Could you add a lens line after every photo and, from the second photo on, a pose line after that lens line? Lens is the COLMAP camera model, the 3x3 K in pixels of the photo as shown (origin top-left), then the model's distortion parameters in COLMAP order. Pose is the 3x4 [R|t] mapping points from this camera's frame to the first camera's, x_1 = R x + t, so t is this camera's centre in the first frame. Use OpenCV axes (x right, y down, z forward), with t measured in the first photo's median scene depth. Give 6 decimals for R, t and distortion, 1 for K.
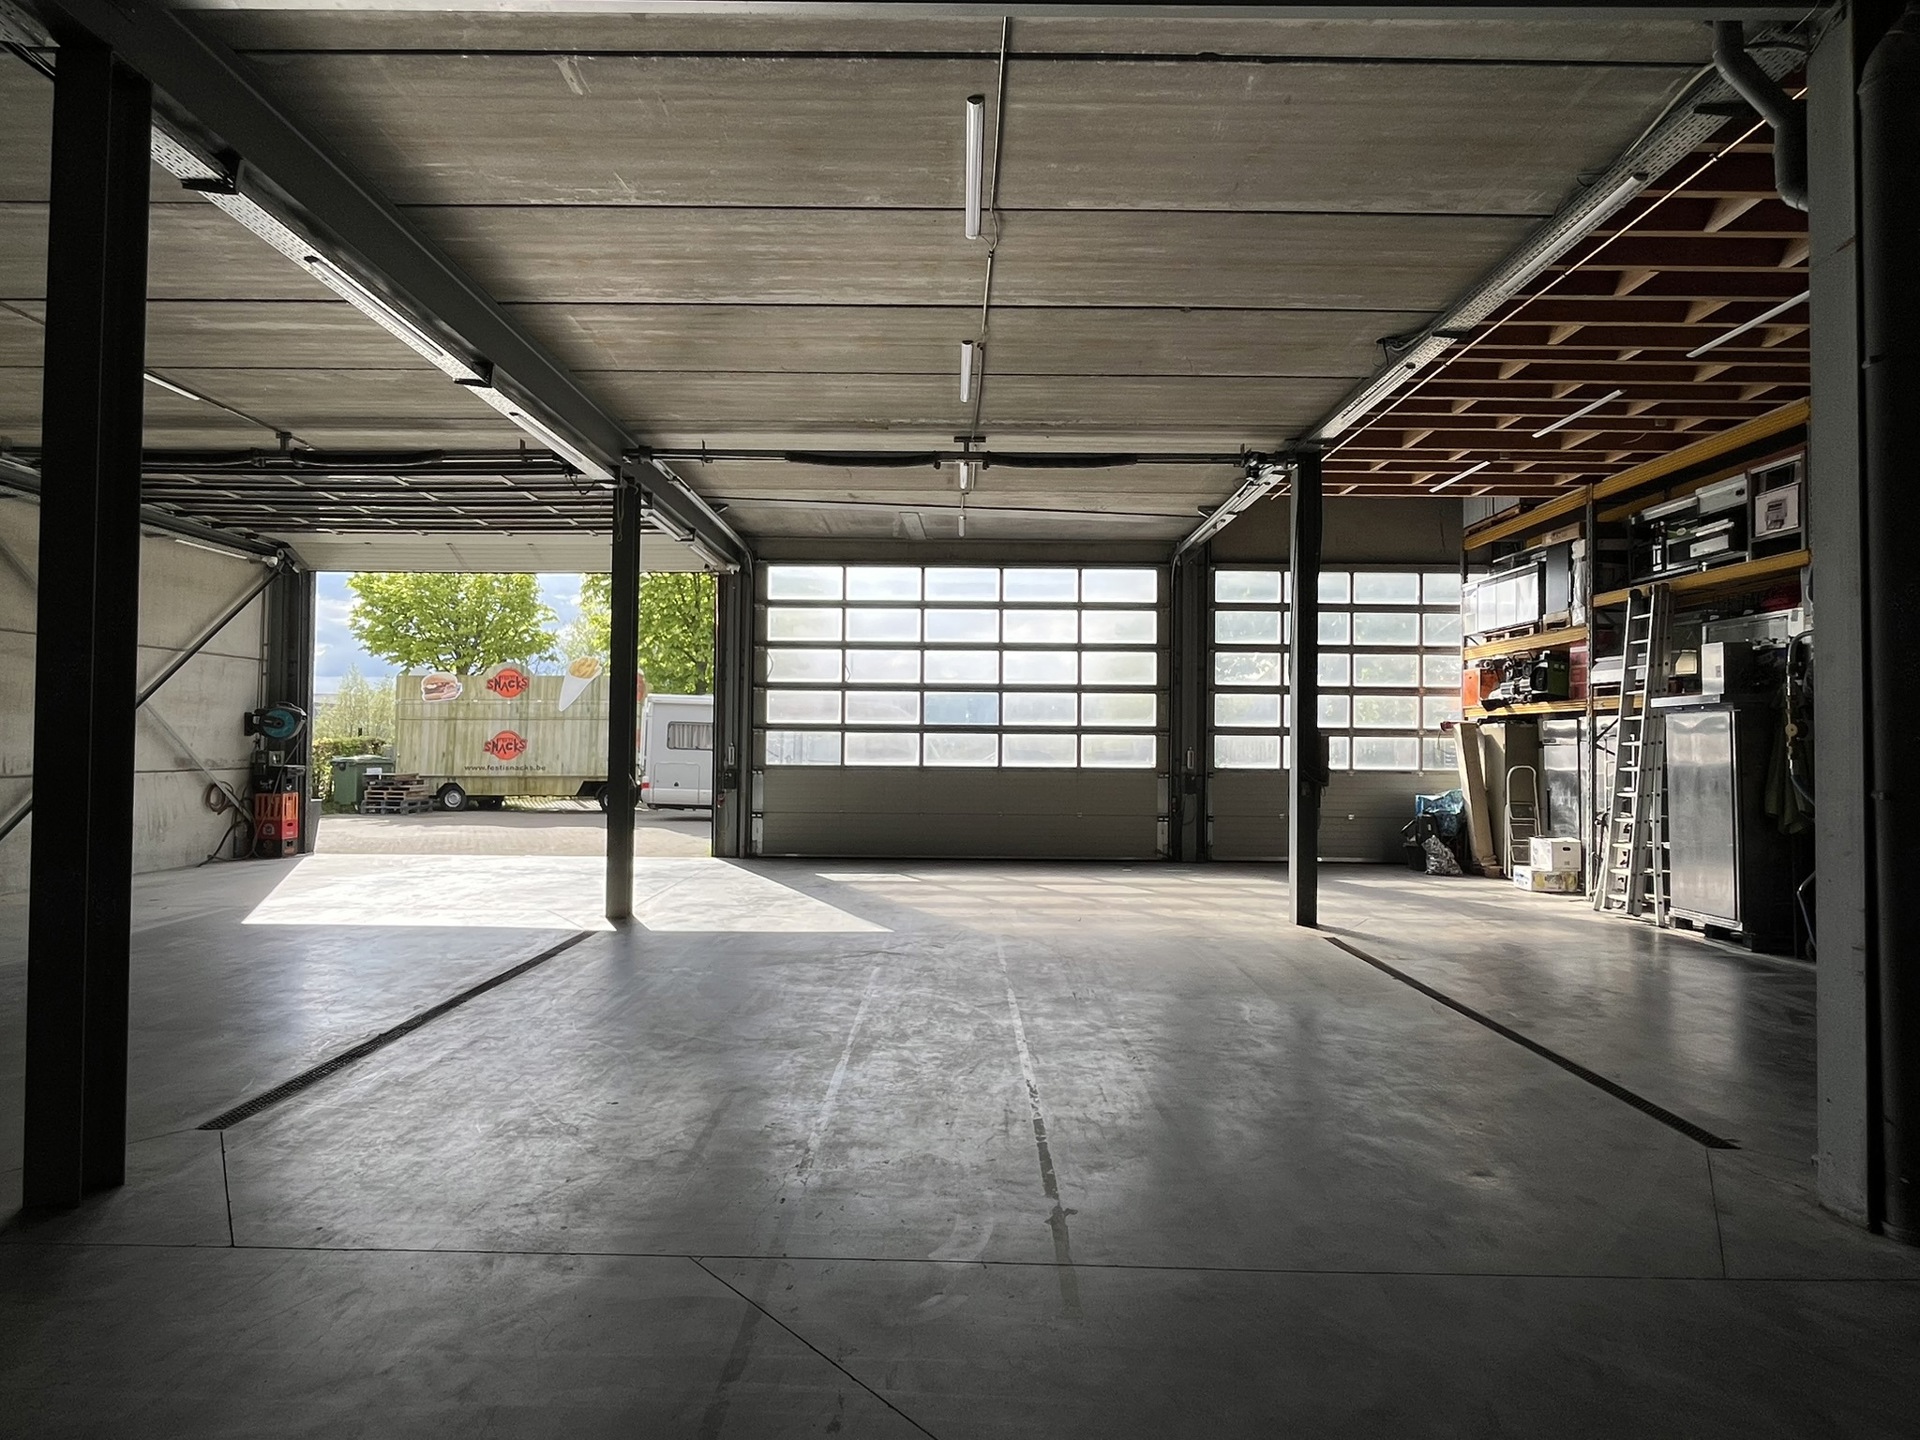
lens RADIAL K [[1004.0, 0, 955.6], [0, 1004.0, 721.2], [0, 0, 1]] dist [-0.001932, -0.001121]
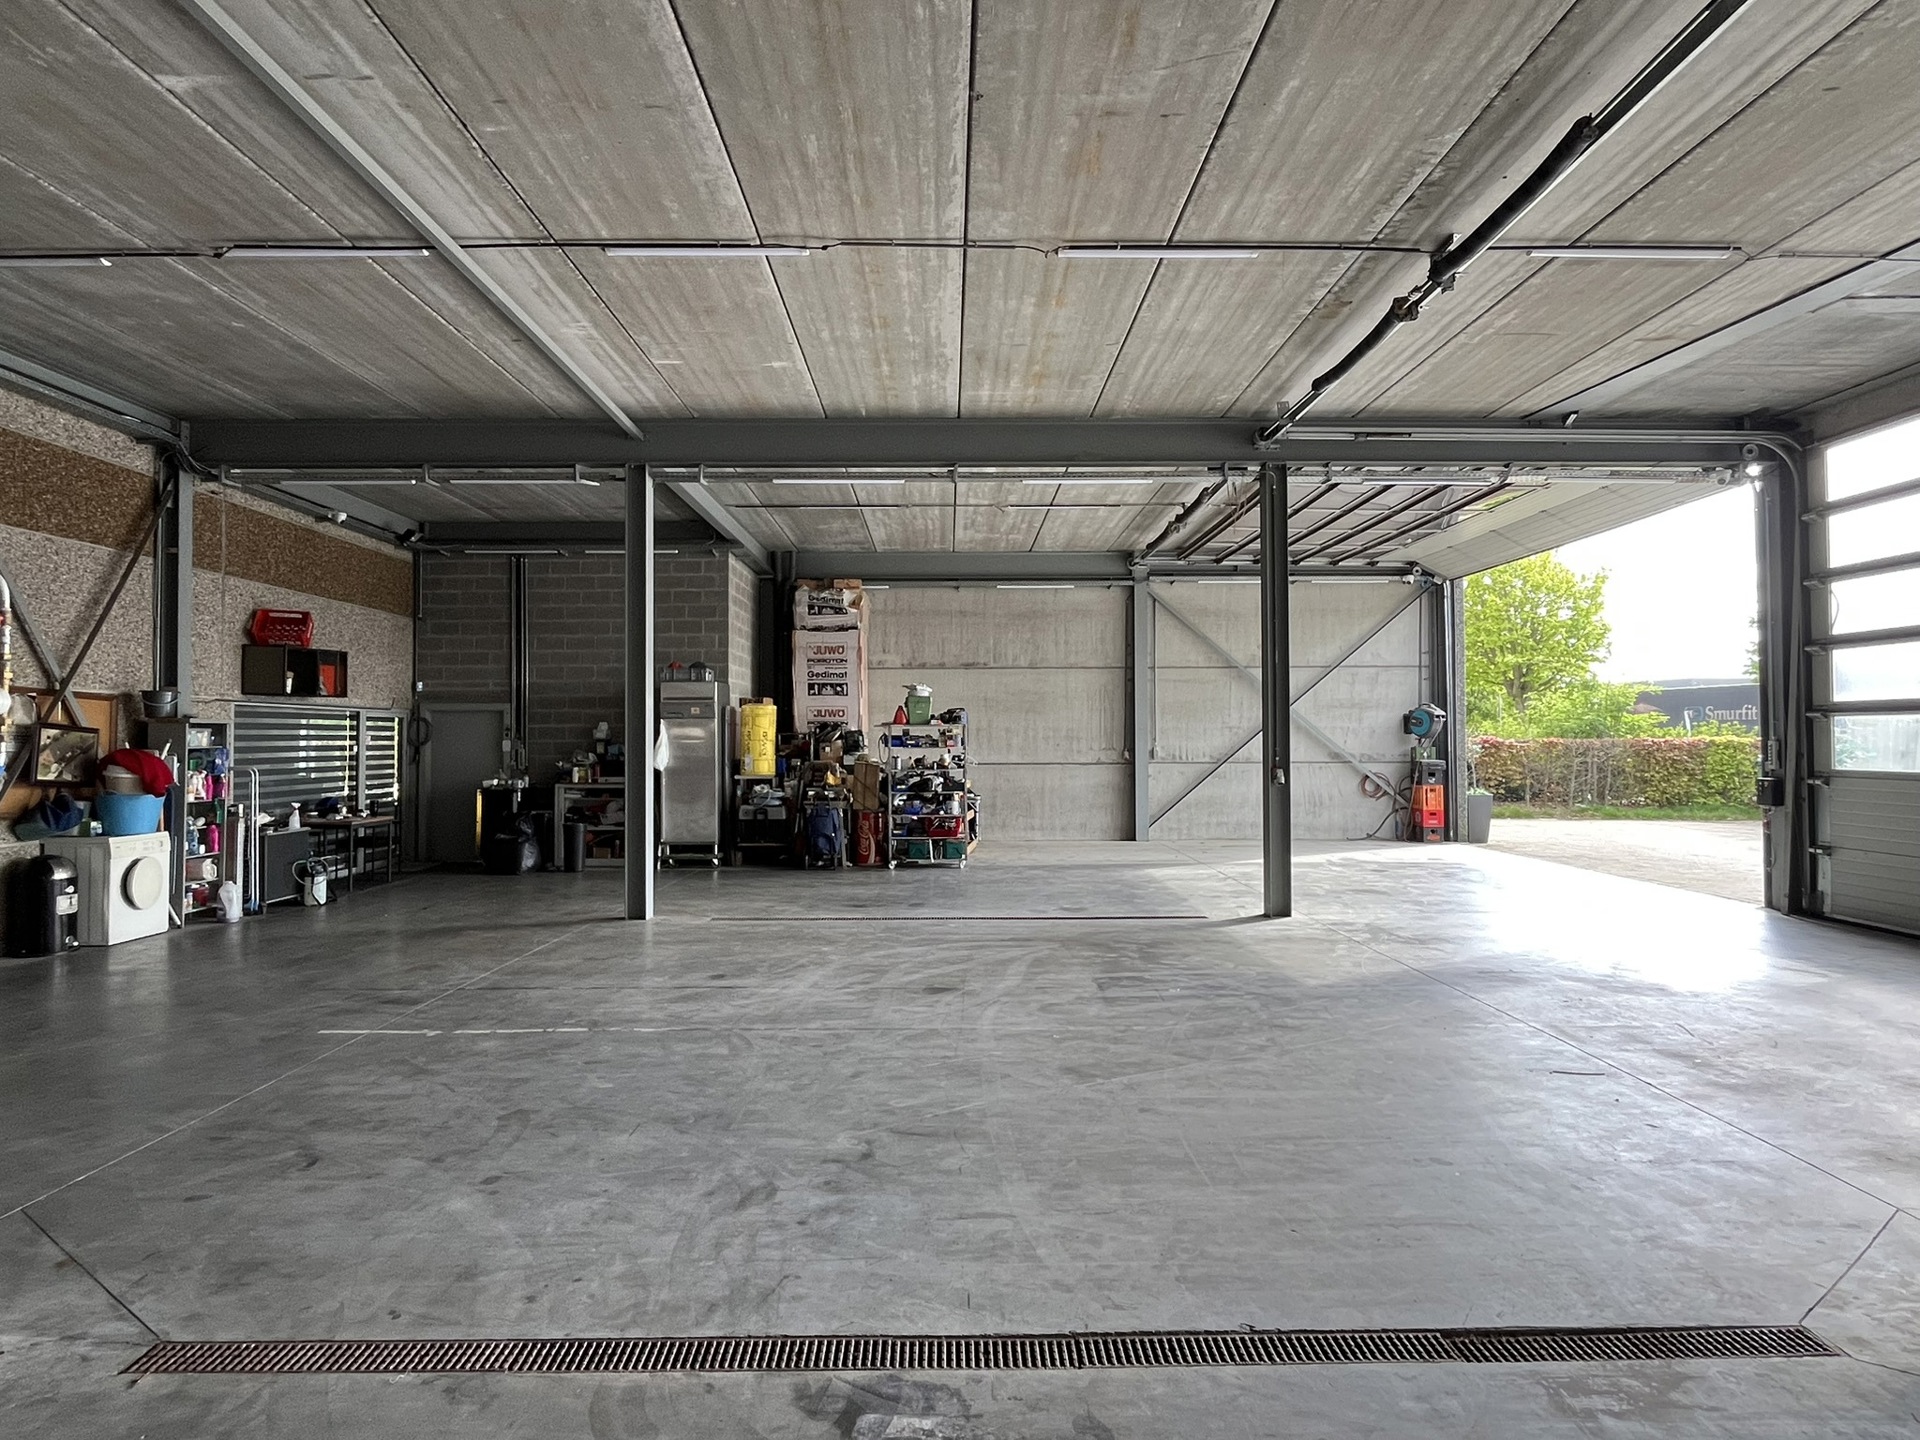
lens RADIAL K [[1004.0, 0, 955.6], [0, 1004.0, 721.2], [0, 0, 1]] dist [-0.001932, -0.001121]
pose [[-0.007970, -0.025700, -0.999638, 0.465079], [0.025415, 0.999342, -0.025895, 0.017168], [0.999645, -0.025612, -0.007311, 0.508115]]
